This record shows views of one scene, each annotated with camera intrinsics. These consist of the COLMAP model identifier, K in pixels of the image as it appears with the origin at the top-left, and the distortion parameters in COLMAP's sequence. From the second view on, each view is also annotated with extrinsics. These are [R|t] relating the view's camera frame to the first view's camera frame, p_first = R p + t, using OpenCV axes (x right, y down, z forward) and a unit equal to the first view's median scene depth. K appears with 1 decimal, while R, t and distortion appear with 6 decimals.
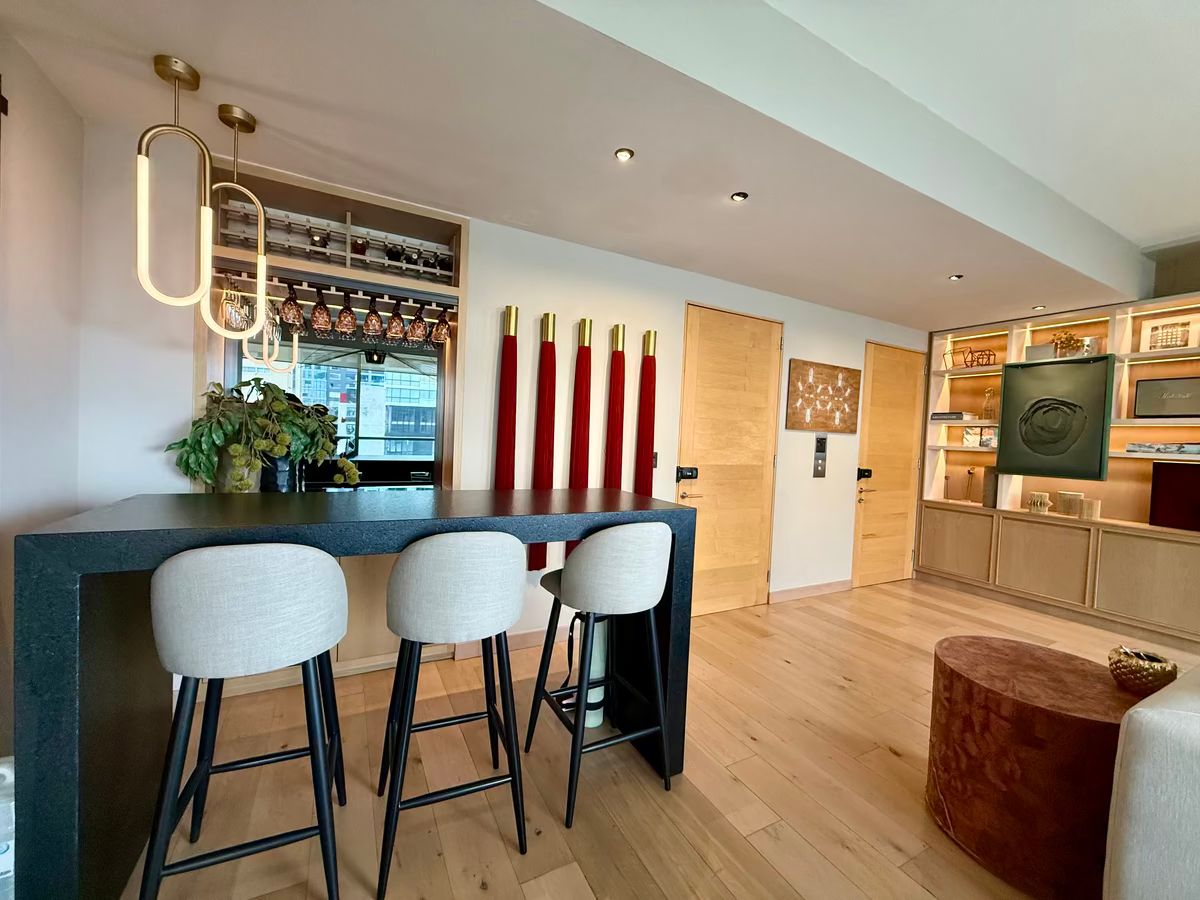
lens RADIAL K [[482.4, 0, 602.9], [0, 482.4, 448.6], [0, 0, 1]] dist [-0.000543, 0.000356]
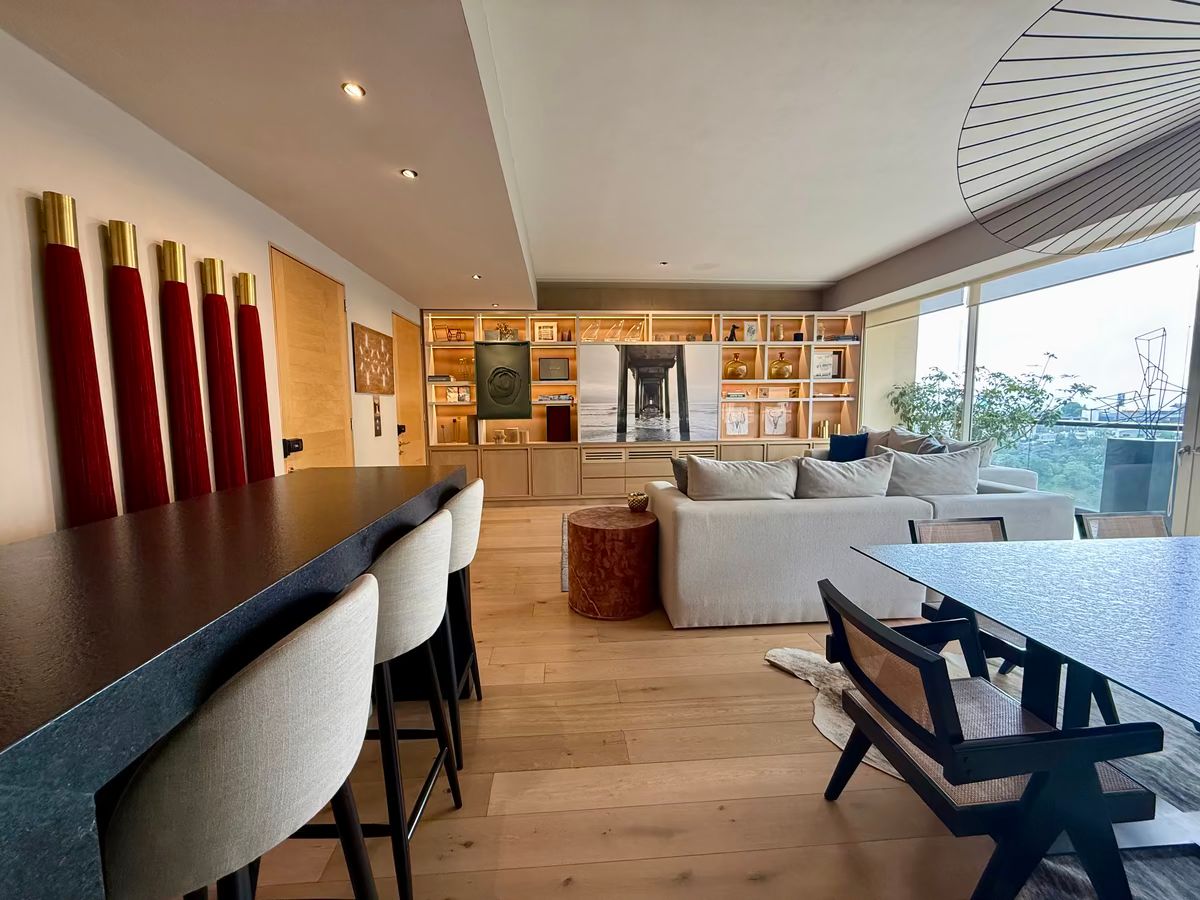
lens RADIAL K [[482.4, 0, 595.9], [0, 482.4, 449.8], [0, 0, 1]] dist [-0.000543, 0.000356]
pose [[0.395573, -0.134650, 0.908511, -0.386658], [0.052189, 0.990892, 0.124137, -0.021082], [-0.916951, -0.001691, 0.398997, 0.133019]]
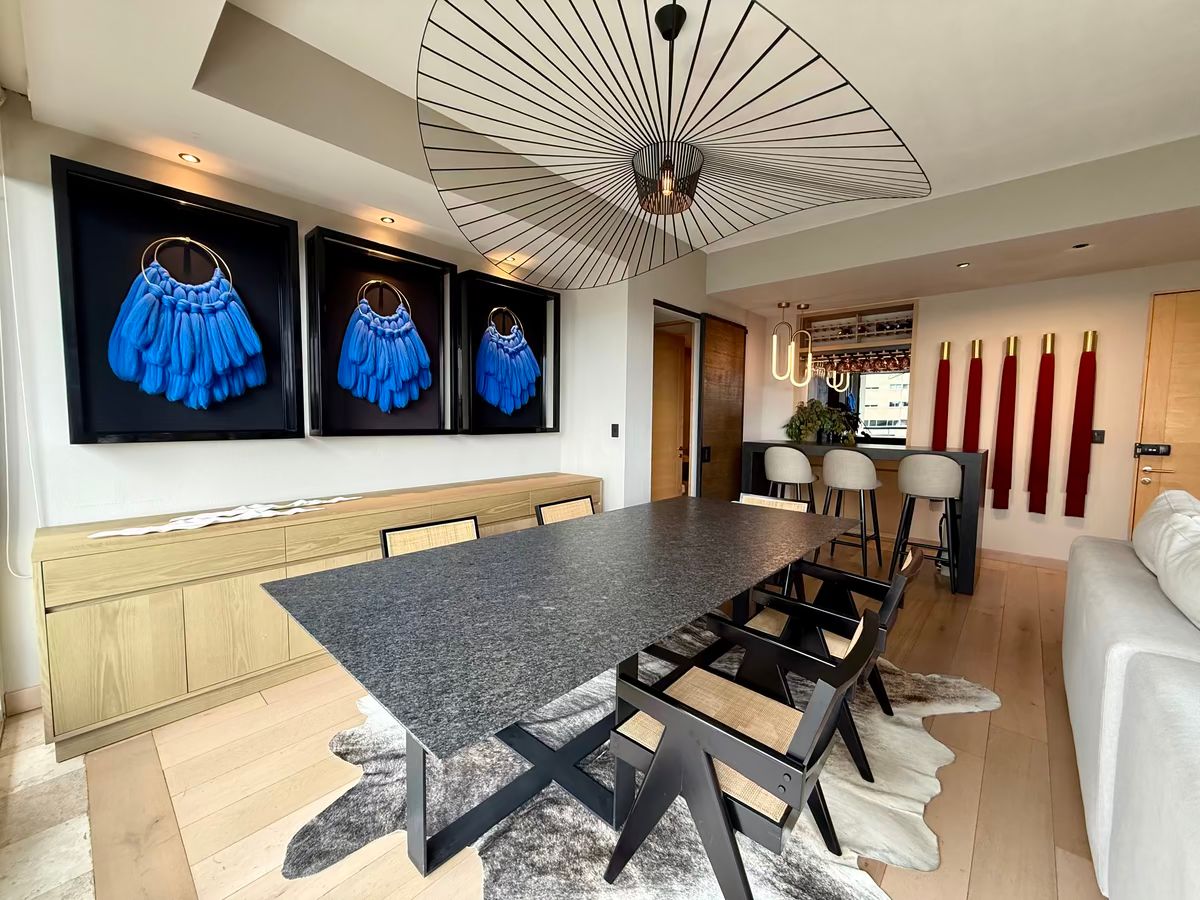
lens RADIAL K [[482.4, 0, 603.1], [0, 482.4, 452.4], [0, 0, 1]] dist [-0.000543, 0.000356]
pose [[0.349738, 0.027579, -0.936442, 0.720528], [-0.022929, 0.999519, 0.020873, 0.059175], [0.936567, 0.014172, 0.350202, -0.510234]]
